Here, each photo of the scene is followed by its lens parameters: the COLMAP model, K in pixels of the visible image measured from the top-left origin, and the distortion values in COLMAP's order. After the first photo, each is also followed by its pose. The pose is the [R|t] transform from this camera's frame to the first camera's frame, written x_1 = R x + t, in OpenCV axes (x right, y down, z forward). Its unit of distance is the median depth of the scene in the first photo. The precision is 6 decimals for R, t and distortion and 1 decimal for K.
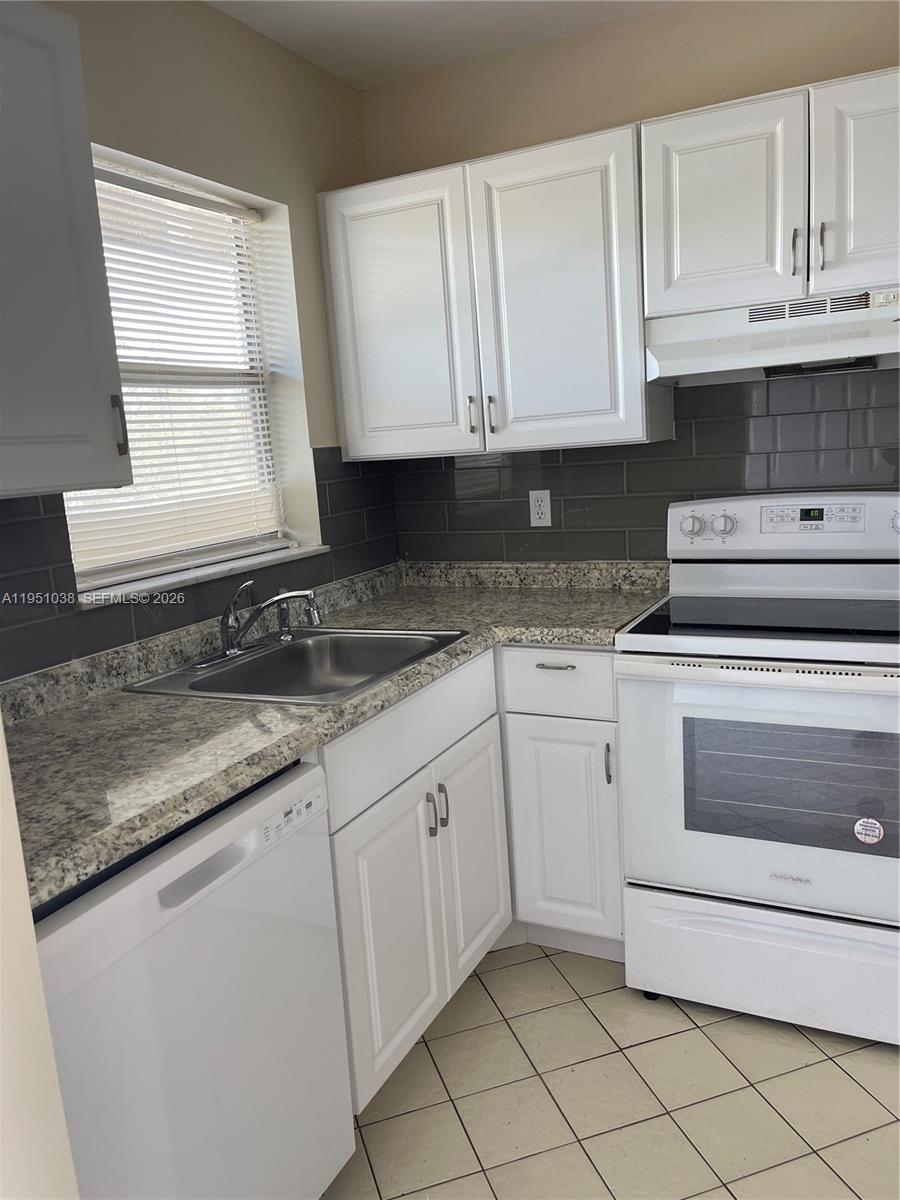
lens RADIAL K [[912.9, 0, 450.0], [0, 912.9, 600.0], [0, 0, 1]] dist [0.072344, -0.094473]
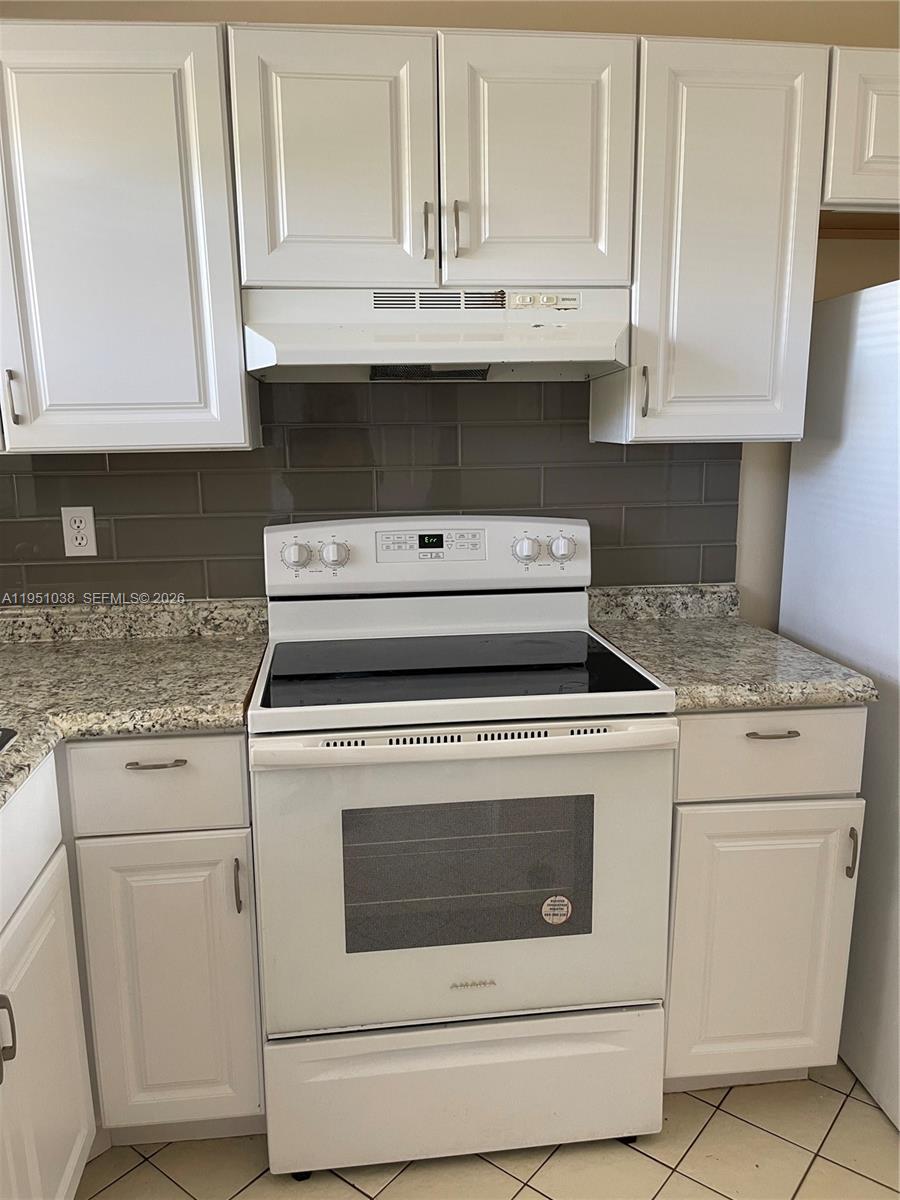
lens RADIAL K [[912.9, 0, 450.0], [0, 912.9, 600.0], [0, 0, 1]] dist [0.072344, -0.094473]
pose [[0.833191, -0.049781, 0.550740, -0.076482], [0.053078, 0.998541, 0.009959, -0.045812], [-0.550432, 0.020934, 0.834618, 0.274704]]
